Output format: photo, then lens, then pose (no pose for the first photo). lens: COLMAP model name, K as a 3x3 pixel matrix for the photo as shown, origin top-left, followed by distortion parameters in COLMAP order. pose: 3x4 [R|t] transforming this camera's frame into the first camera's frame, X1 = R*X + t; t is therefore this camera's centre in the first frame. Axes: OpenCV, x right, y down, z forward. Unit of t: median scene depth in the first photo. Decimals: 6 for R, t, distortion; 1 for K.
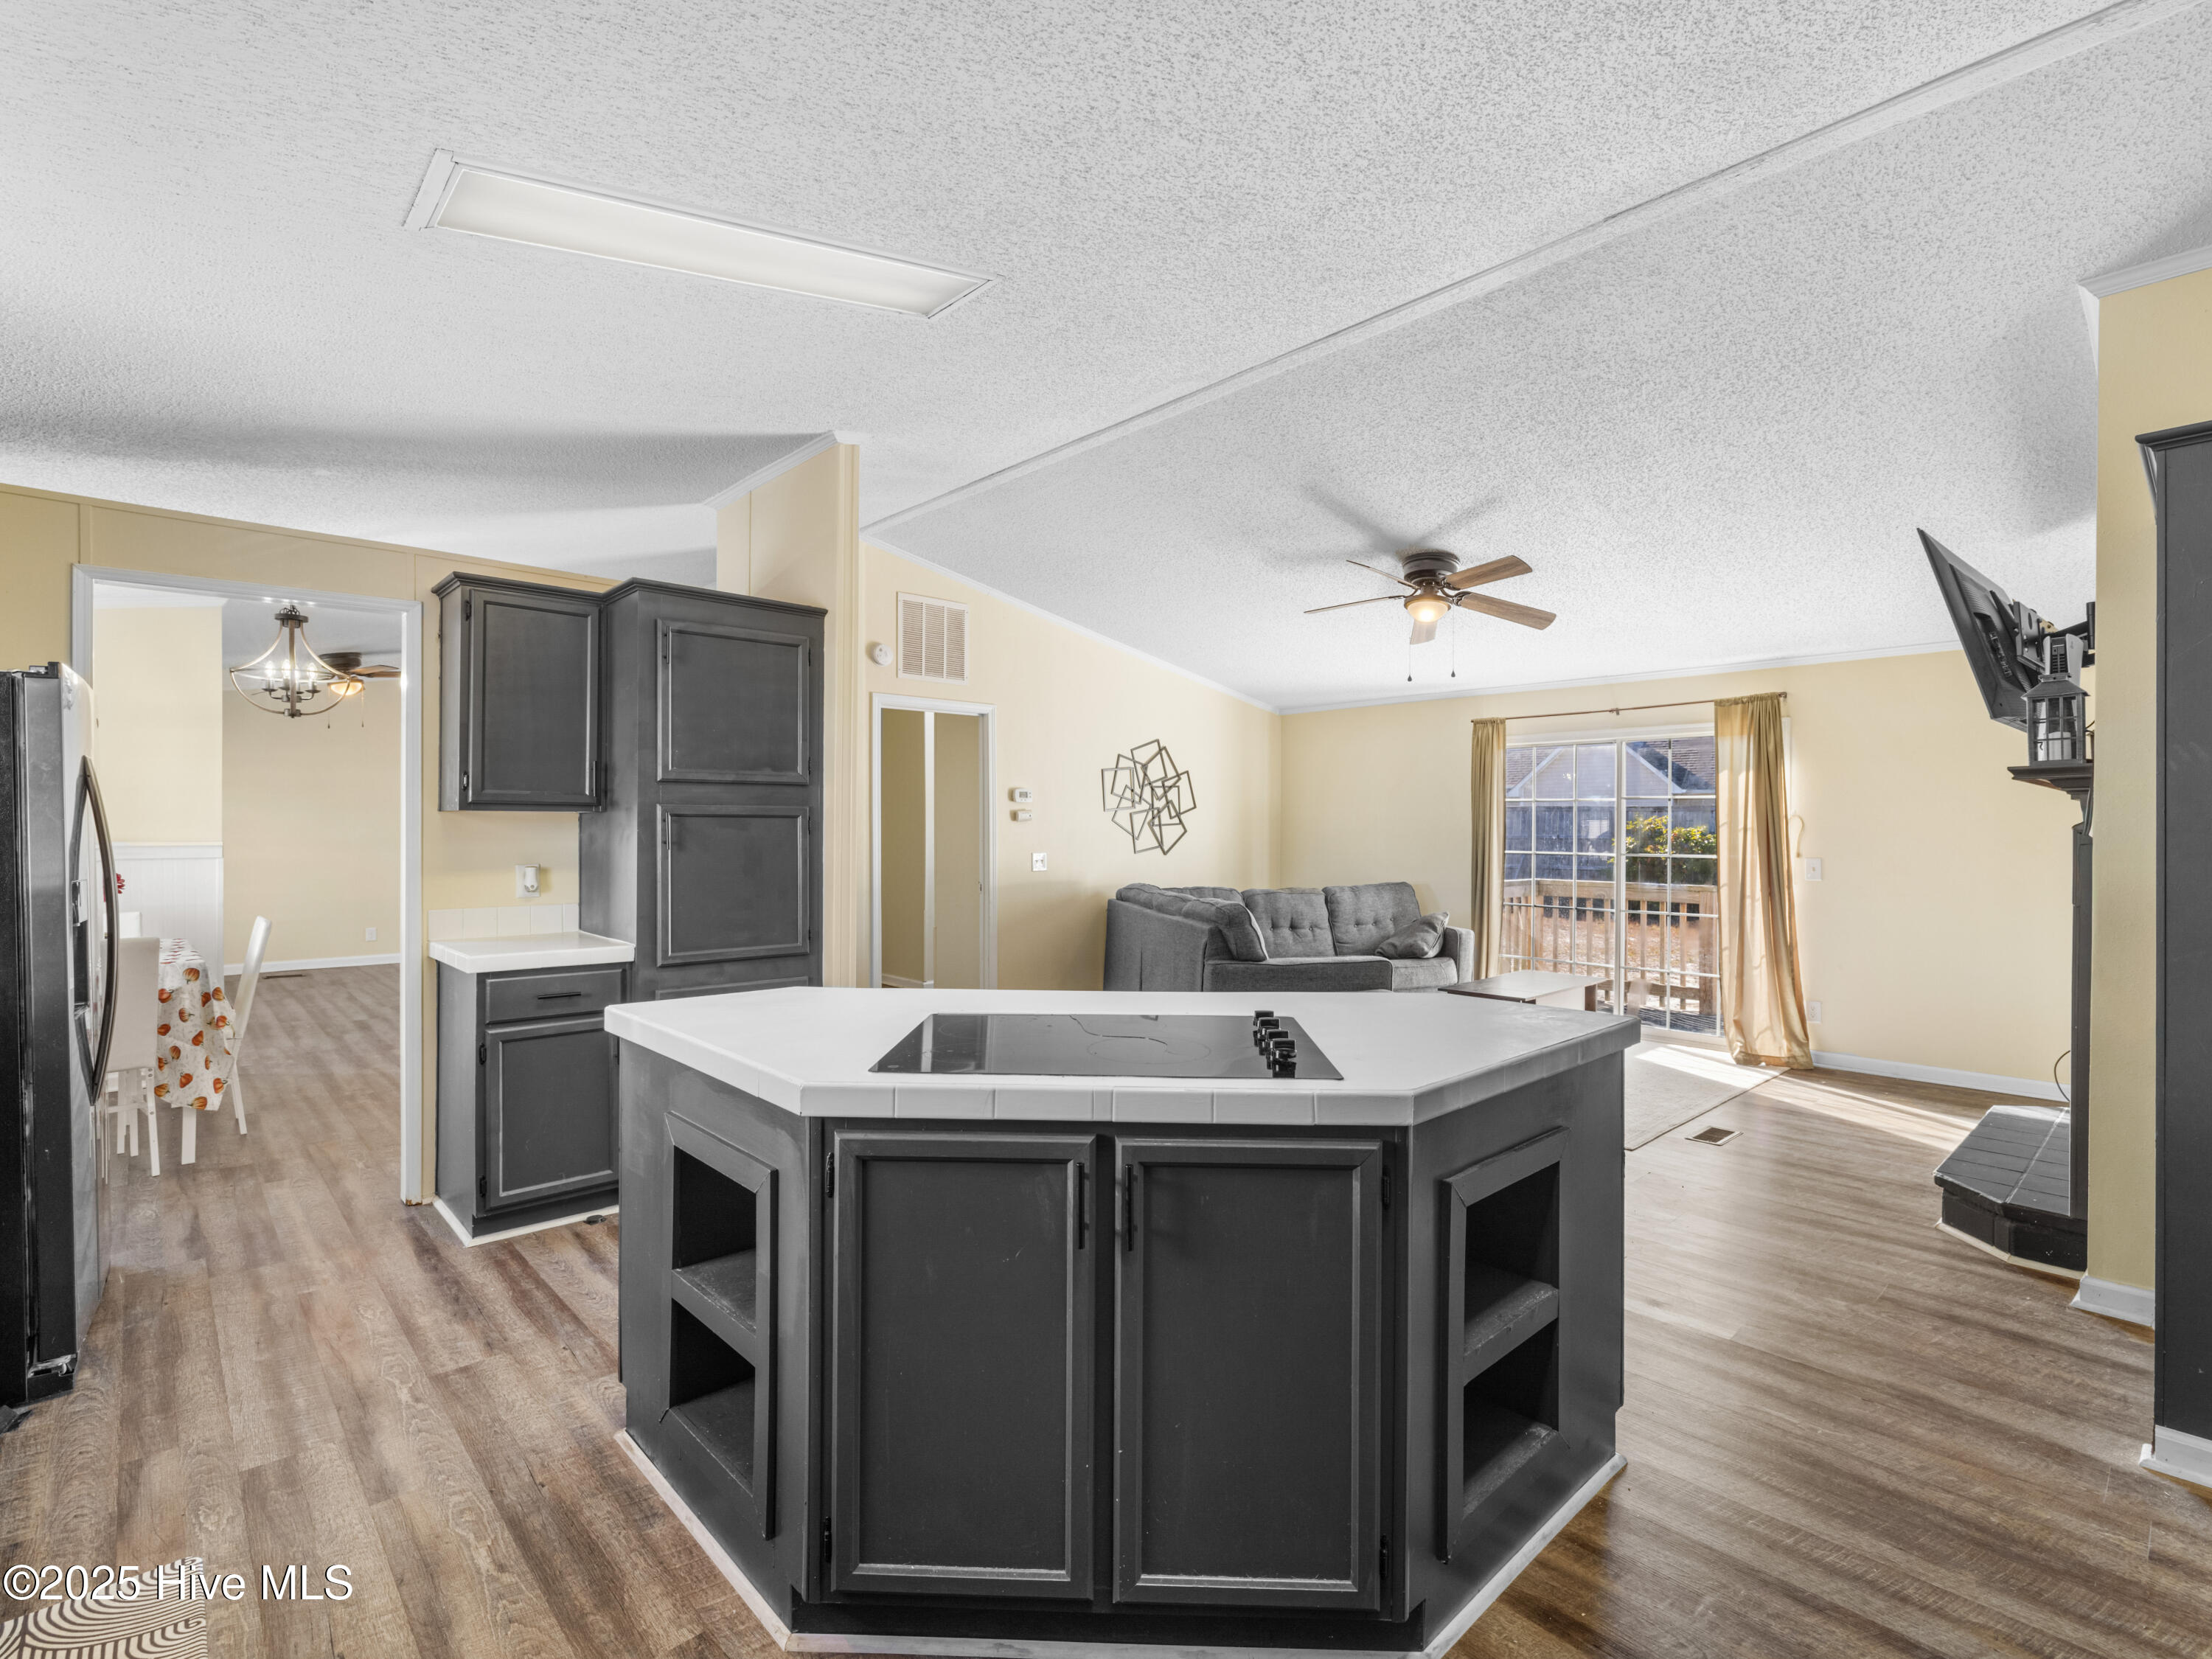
lens RADIAL K [[1040.9, 0, 1101.2], [0, 1040.9, 833.7], [0, 0, 1]] dist [-0.001348, 0.000588]
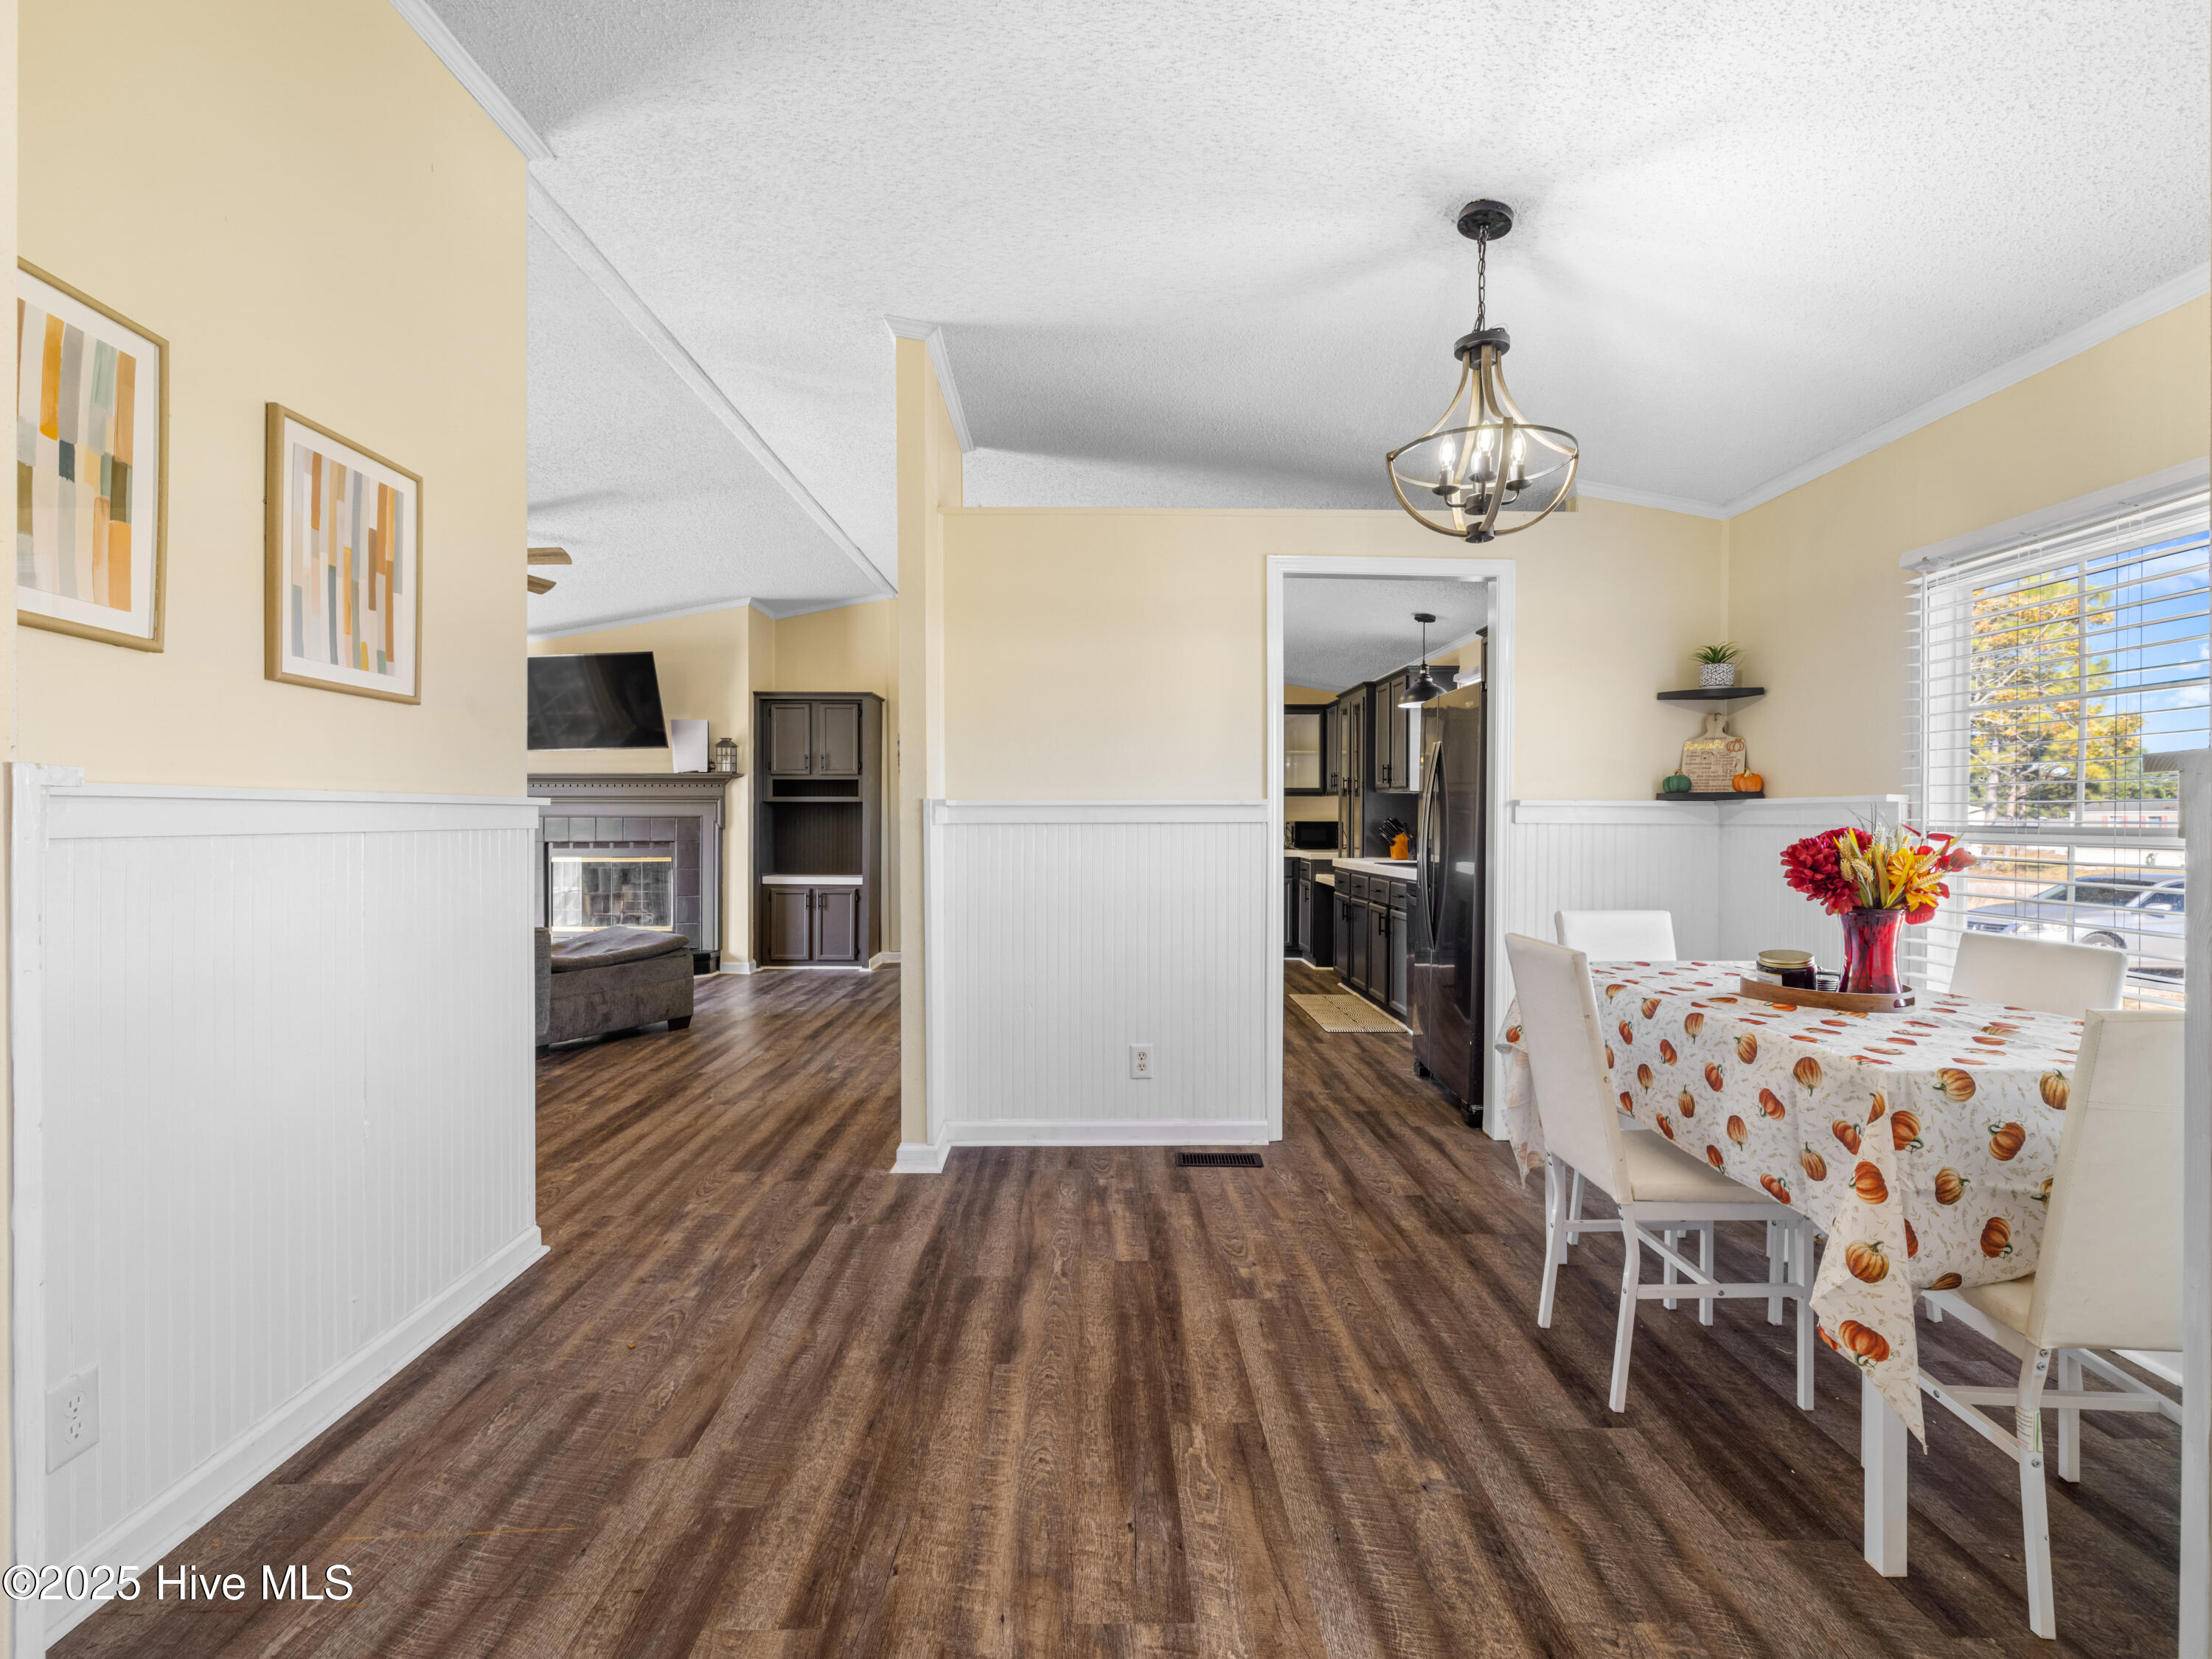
lens RADIAL K [[1040.9, 0, 1088.9], [0, 1040.9, 817.4], [0, 0, 1]] dist [-0.001348, 0.000588]
pose [[-0.722810, -0.000609, 0.691046, -0.644652], [0.001350, 0.999996, 0.002294, 0.016466], [-0.691045, 0.002591, -0.722807, 0.967841]]
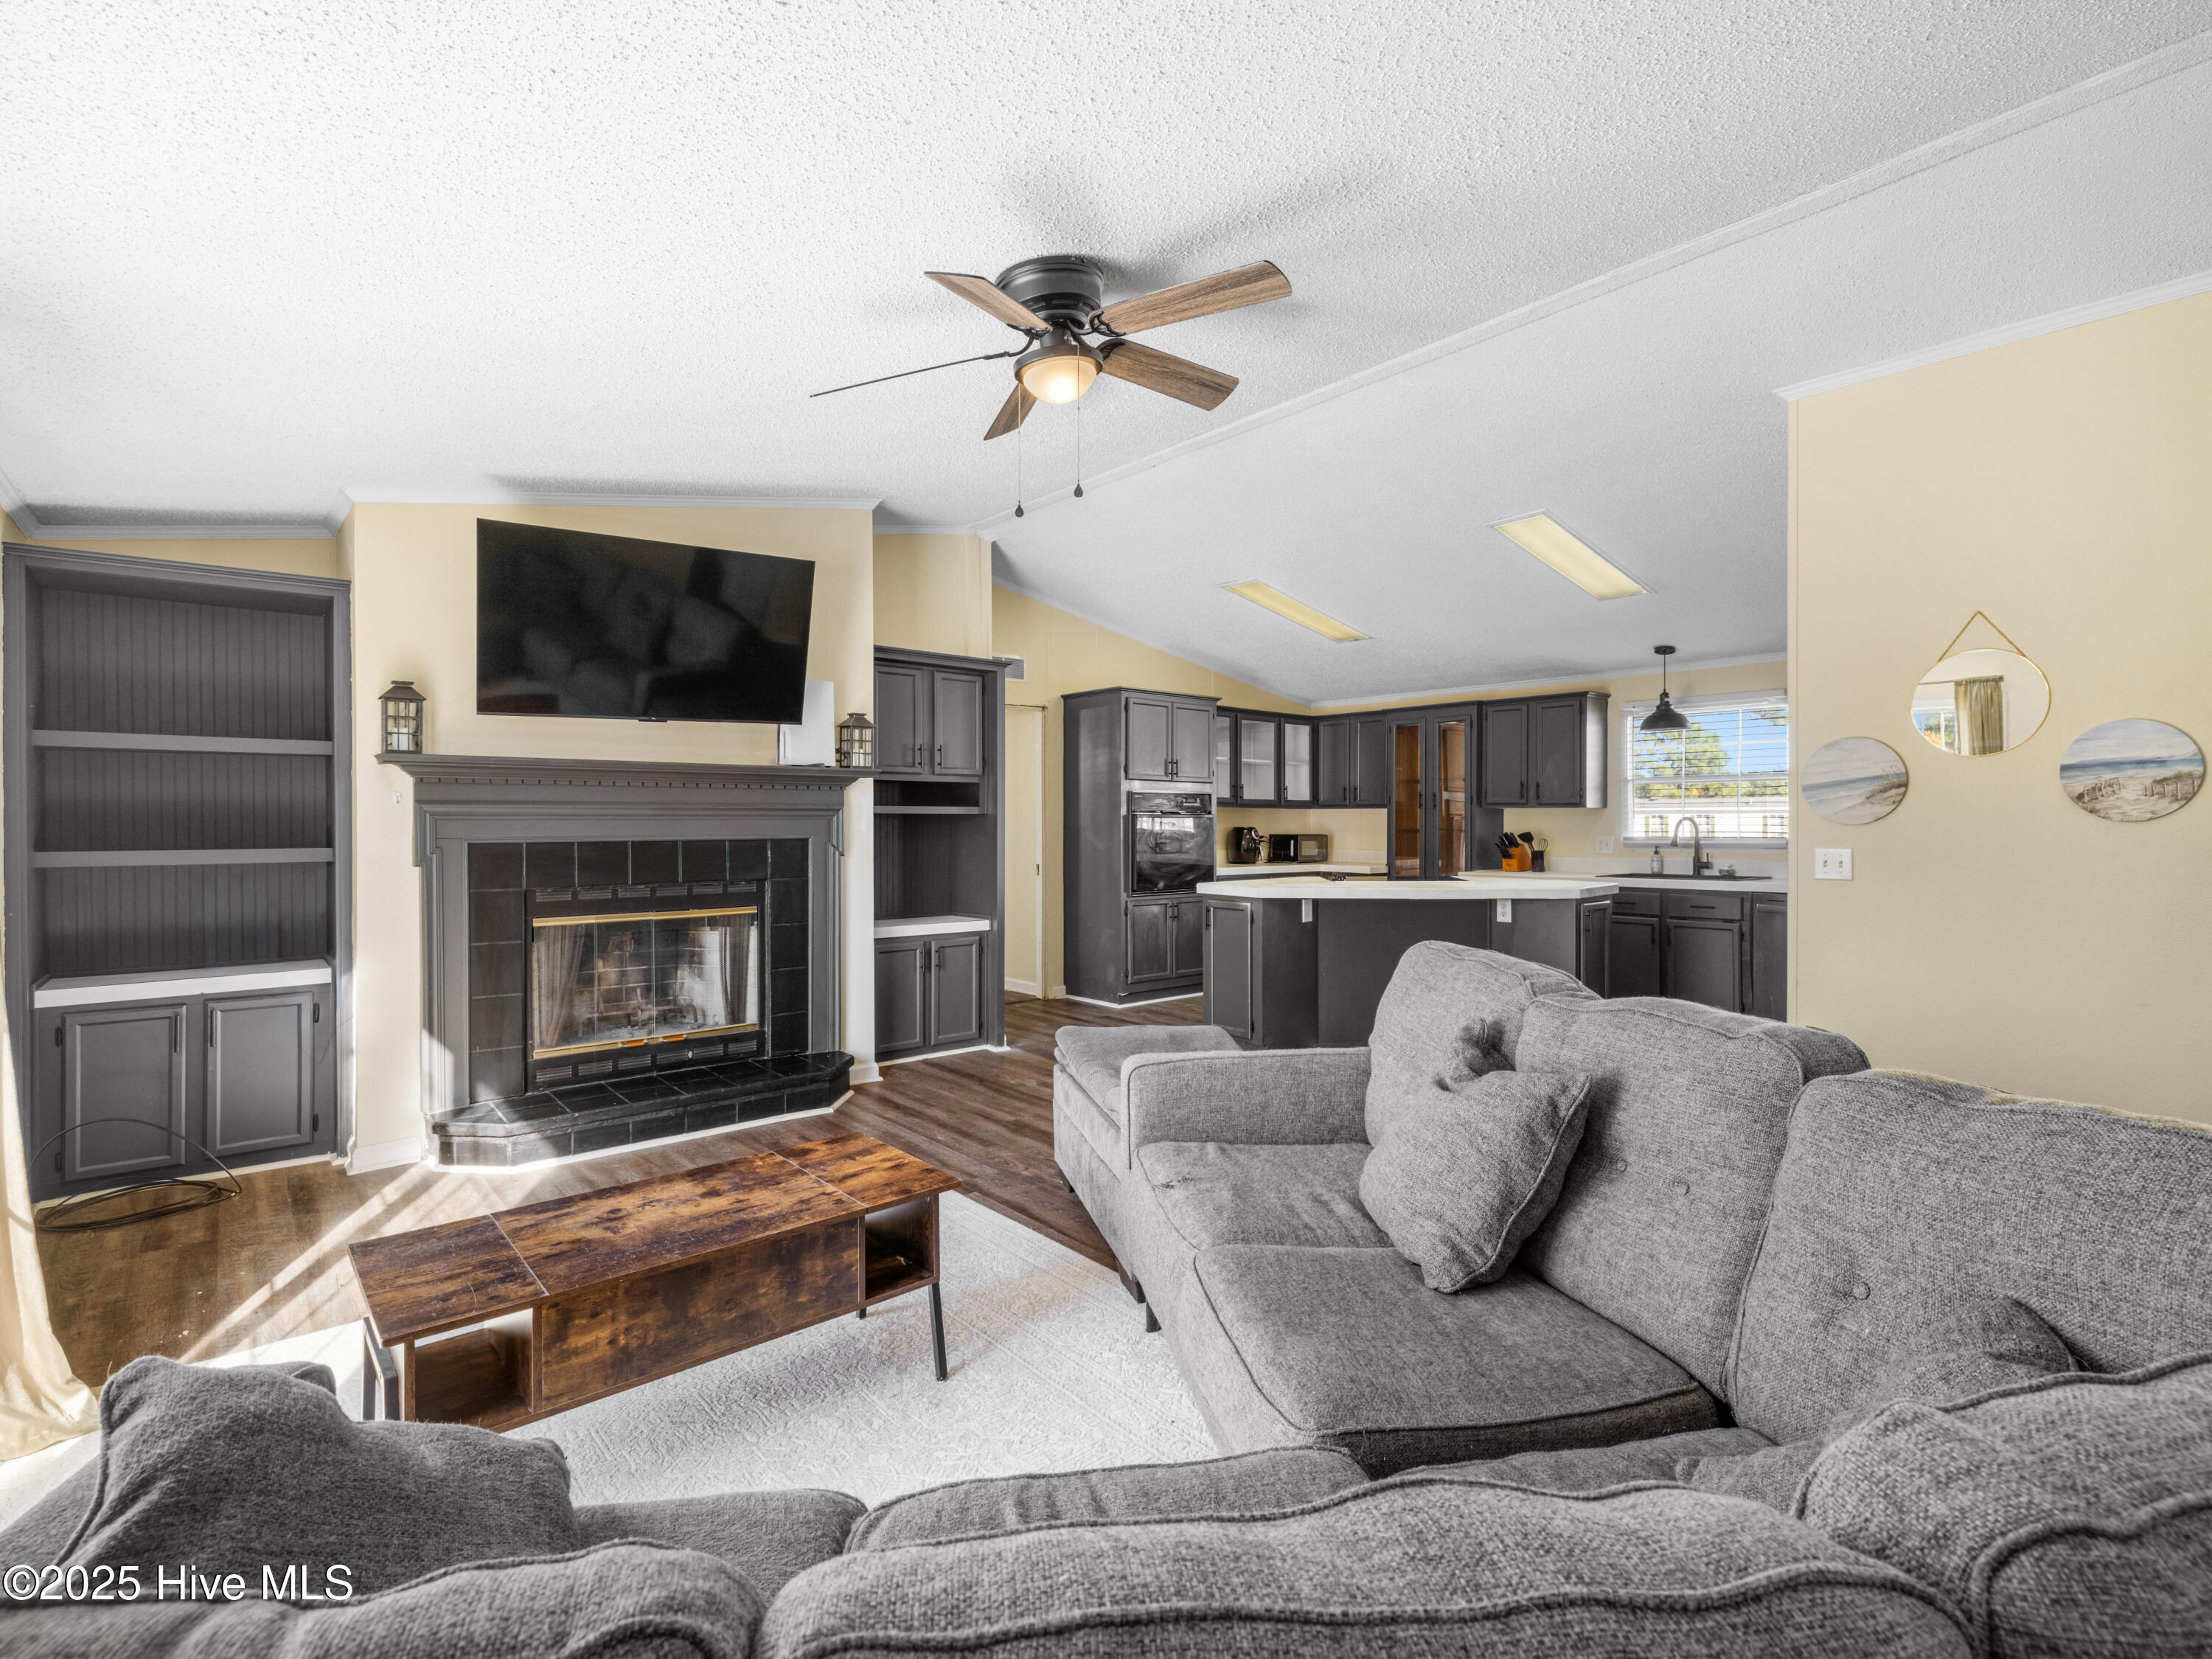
lens RADIAL K [[1040.9, 0, 1076.5], [0, 1040.9, 822.2], [0, 0, 1]] dist [-0.001348, 0.000588]
pose [[-0.997962, -0.000694, 0.063810, 0.199951], [-0.000324, 0.999983, 0.005809, 0.003654], [-0.063813, 0.005776, -0.997945, 1.118745]]
